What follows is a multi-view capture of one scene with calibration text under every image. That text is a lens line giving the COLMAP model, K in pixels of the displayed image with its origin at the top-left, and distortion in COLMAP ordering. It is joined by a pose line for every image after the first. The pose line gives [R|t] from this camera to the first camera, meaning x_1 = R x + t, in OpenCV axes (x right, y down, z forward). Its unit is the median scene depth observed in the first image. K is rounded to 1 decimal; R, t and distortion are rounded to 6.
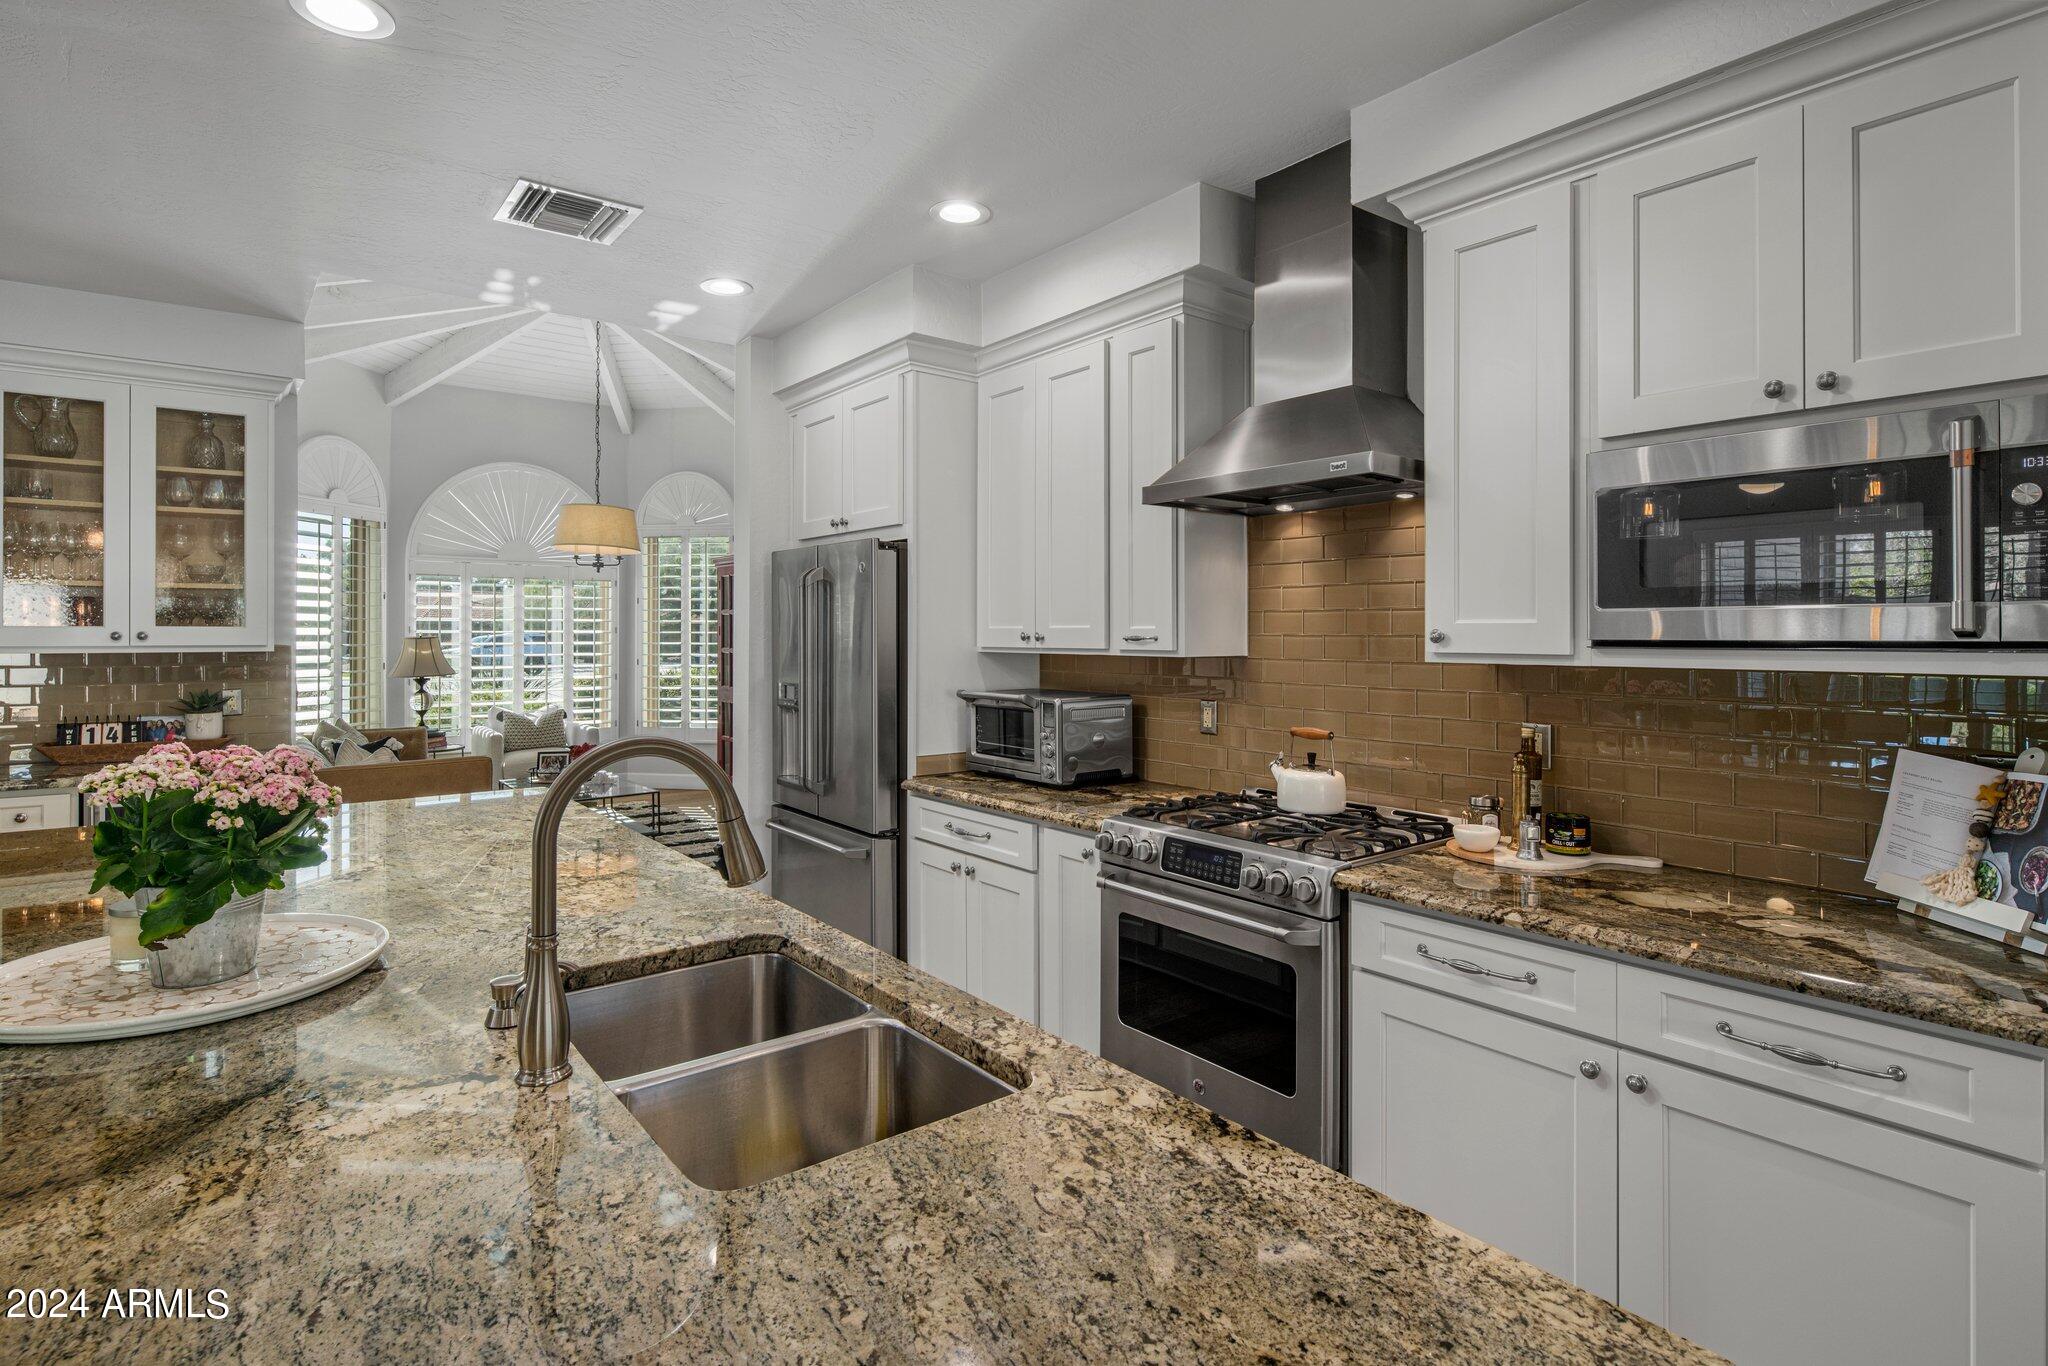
lens RADIAL K [[955.6, 0, 1037.7], [0, 955.6, 634.9], [0, 0, 1]] dist [0.001676, -0.001802]
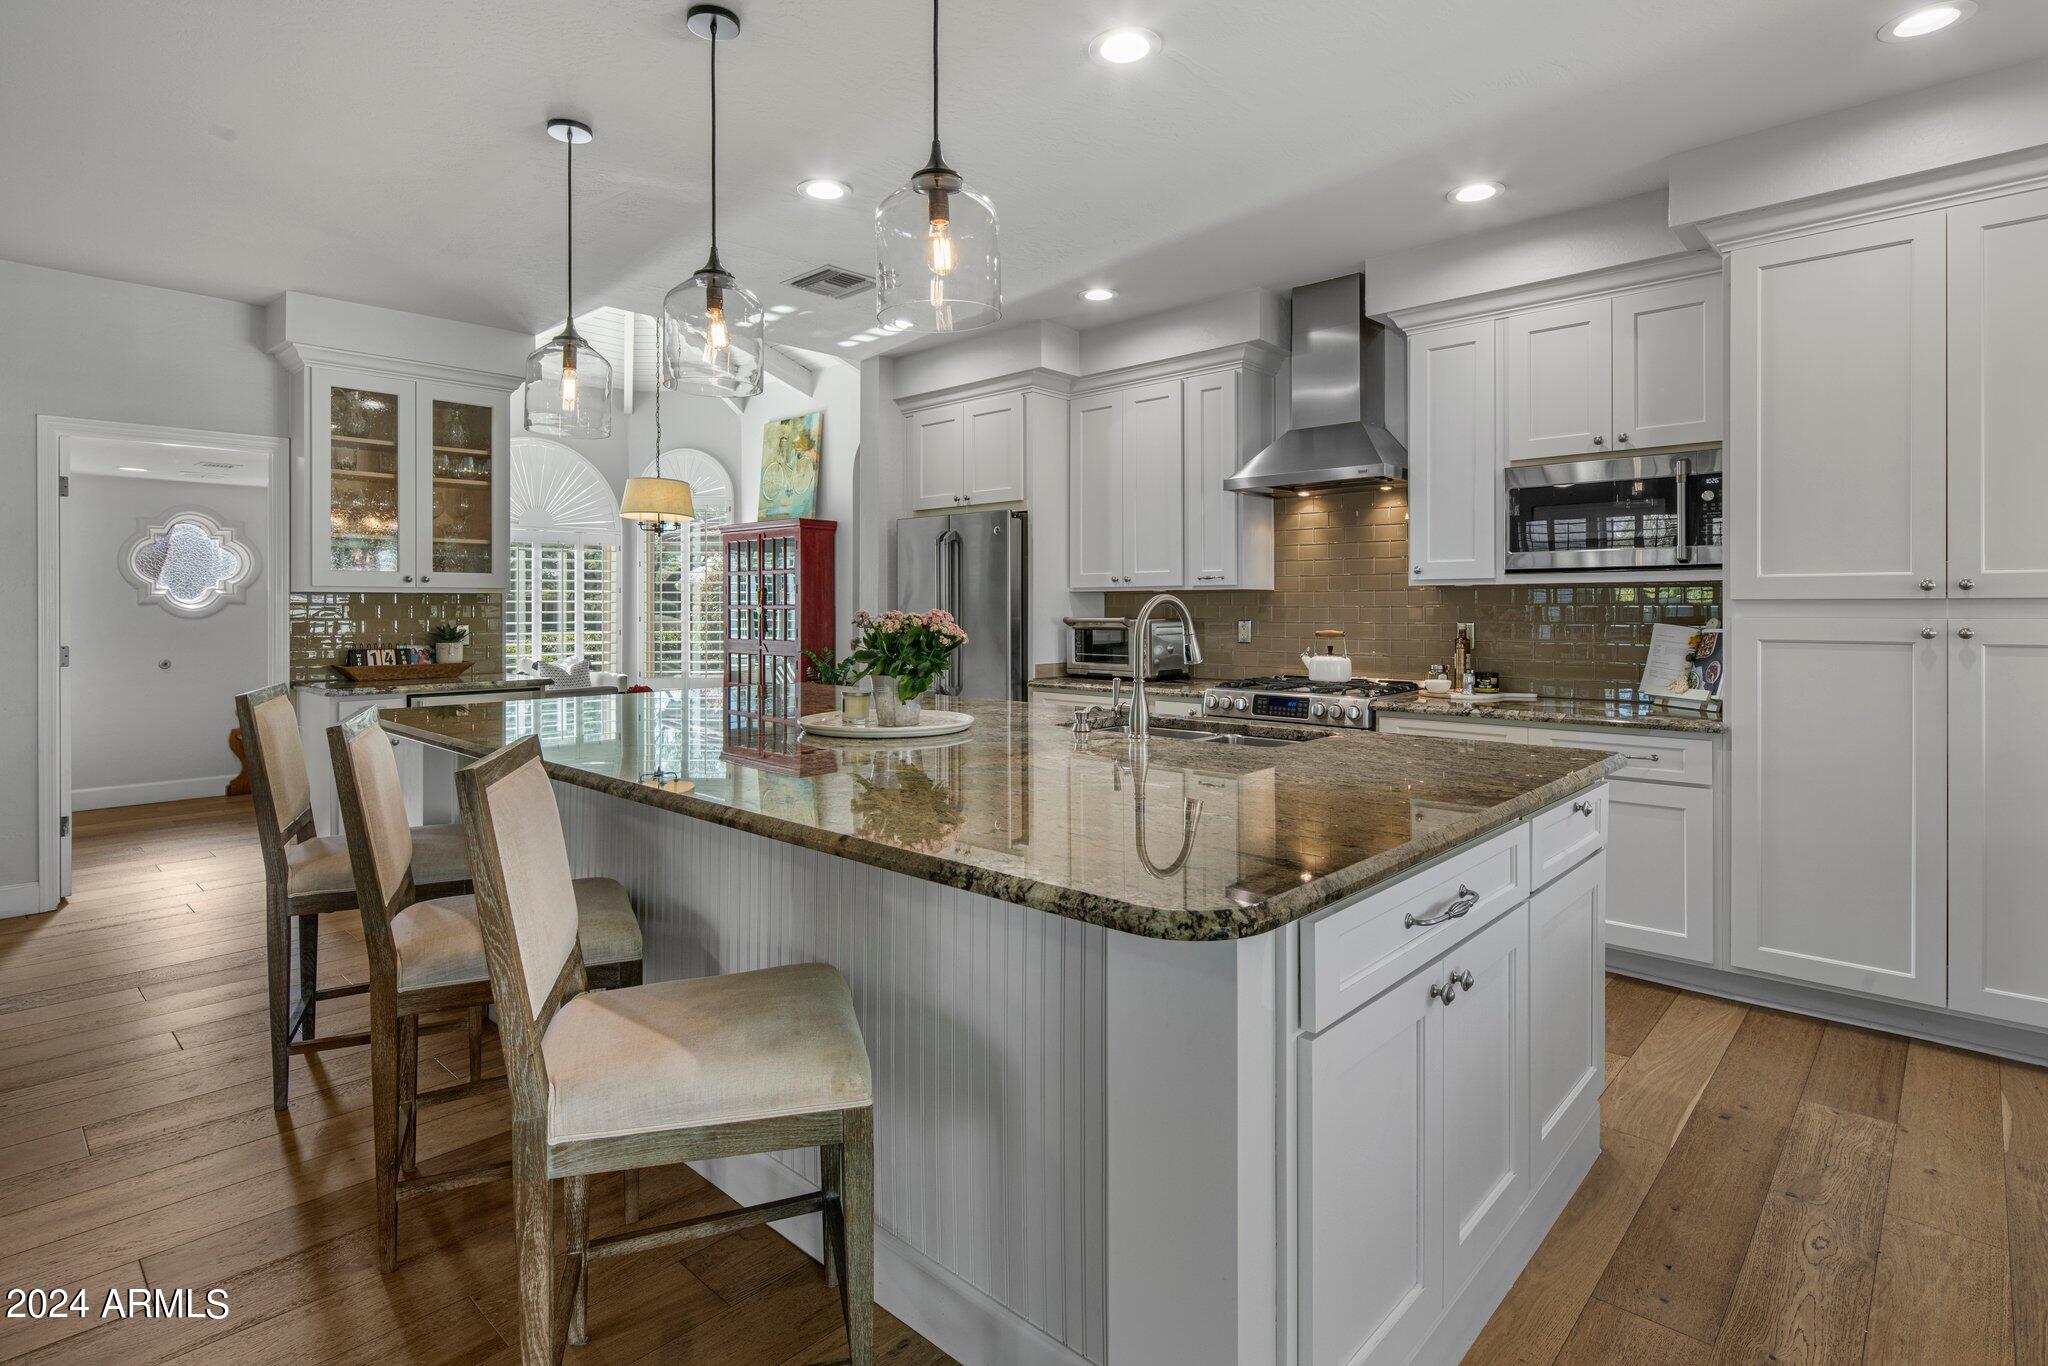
lens RADIAL K [[955.6, 0, 1015.5], [0, 955.6, 613.0], [0, 0, 1]] dist [0.001676, -0.001802]
pose [[0.988763, -0.003317, 0.149451, -0.447903], [0.002996, 0.999993, 0.002374, 0.057935], [-0.149458, -0.001900, 0.988766, -0.484105]]
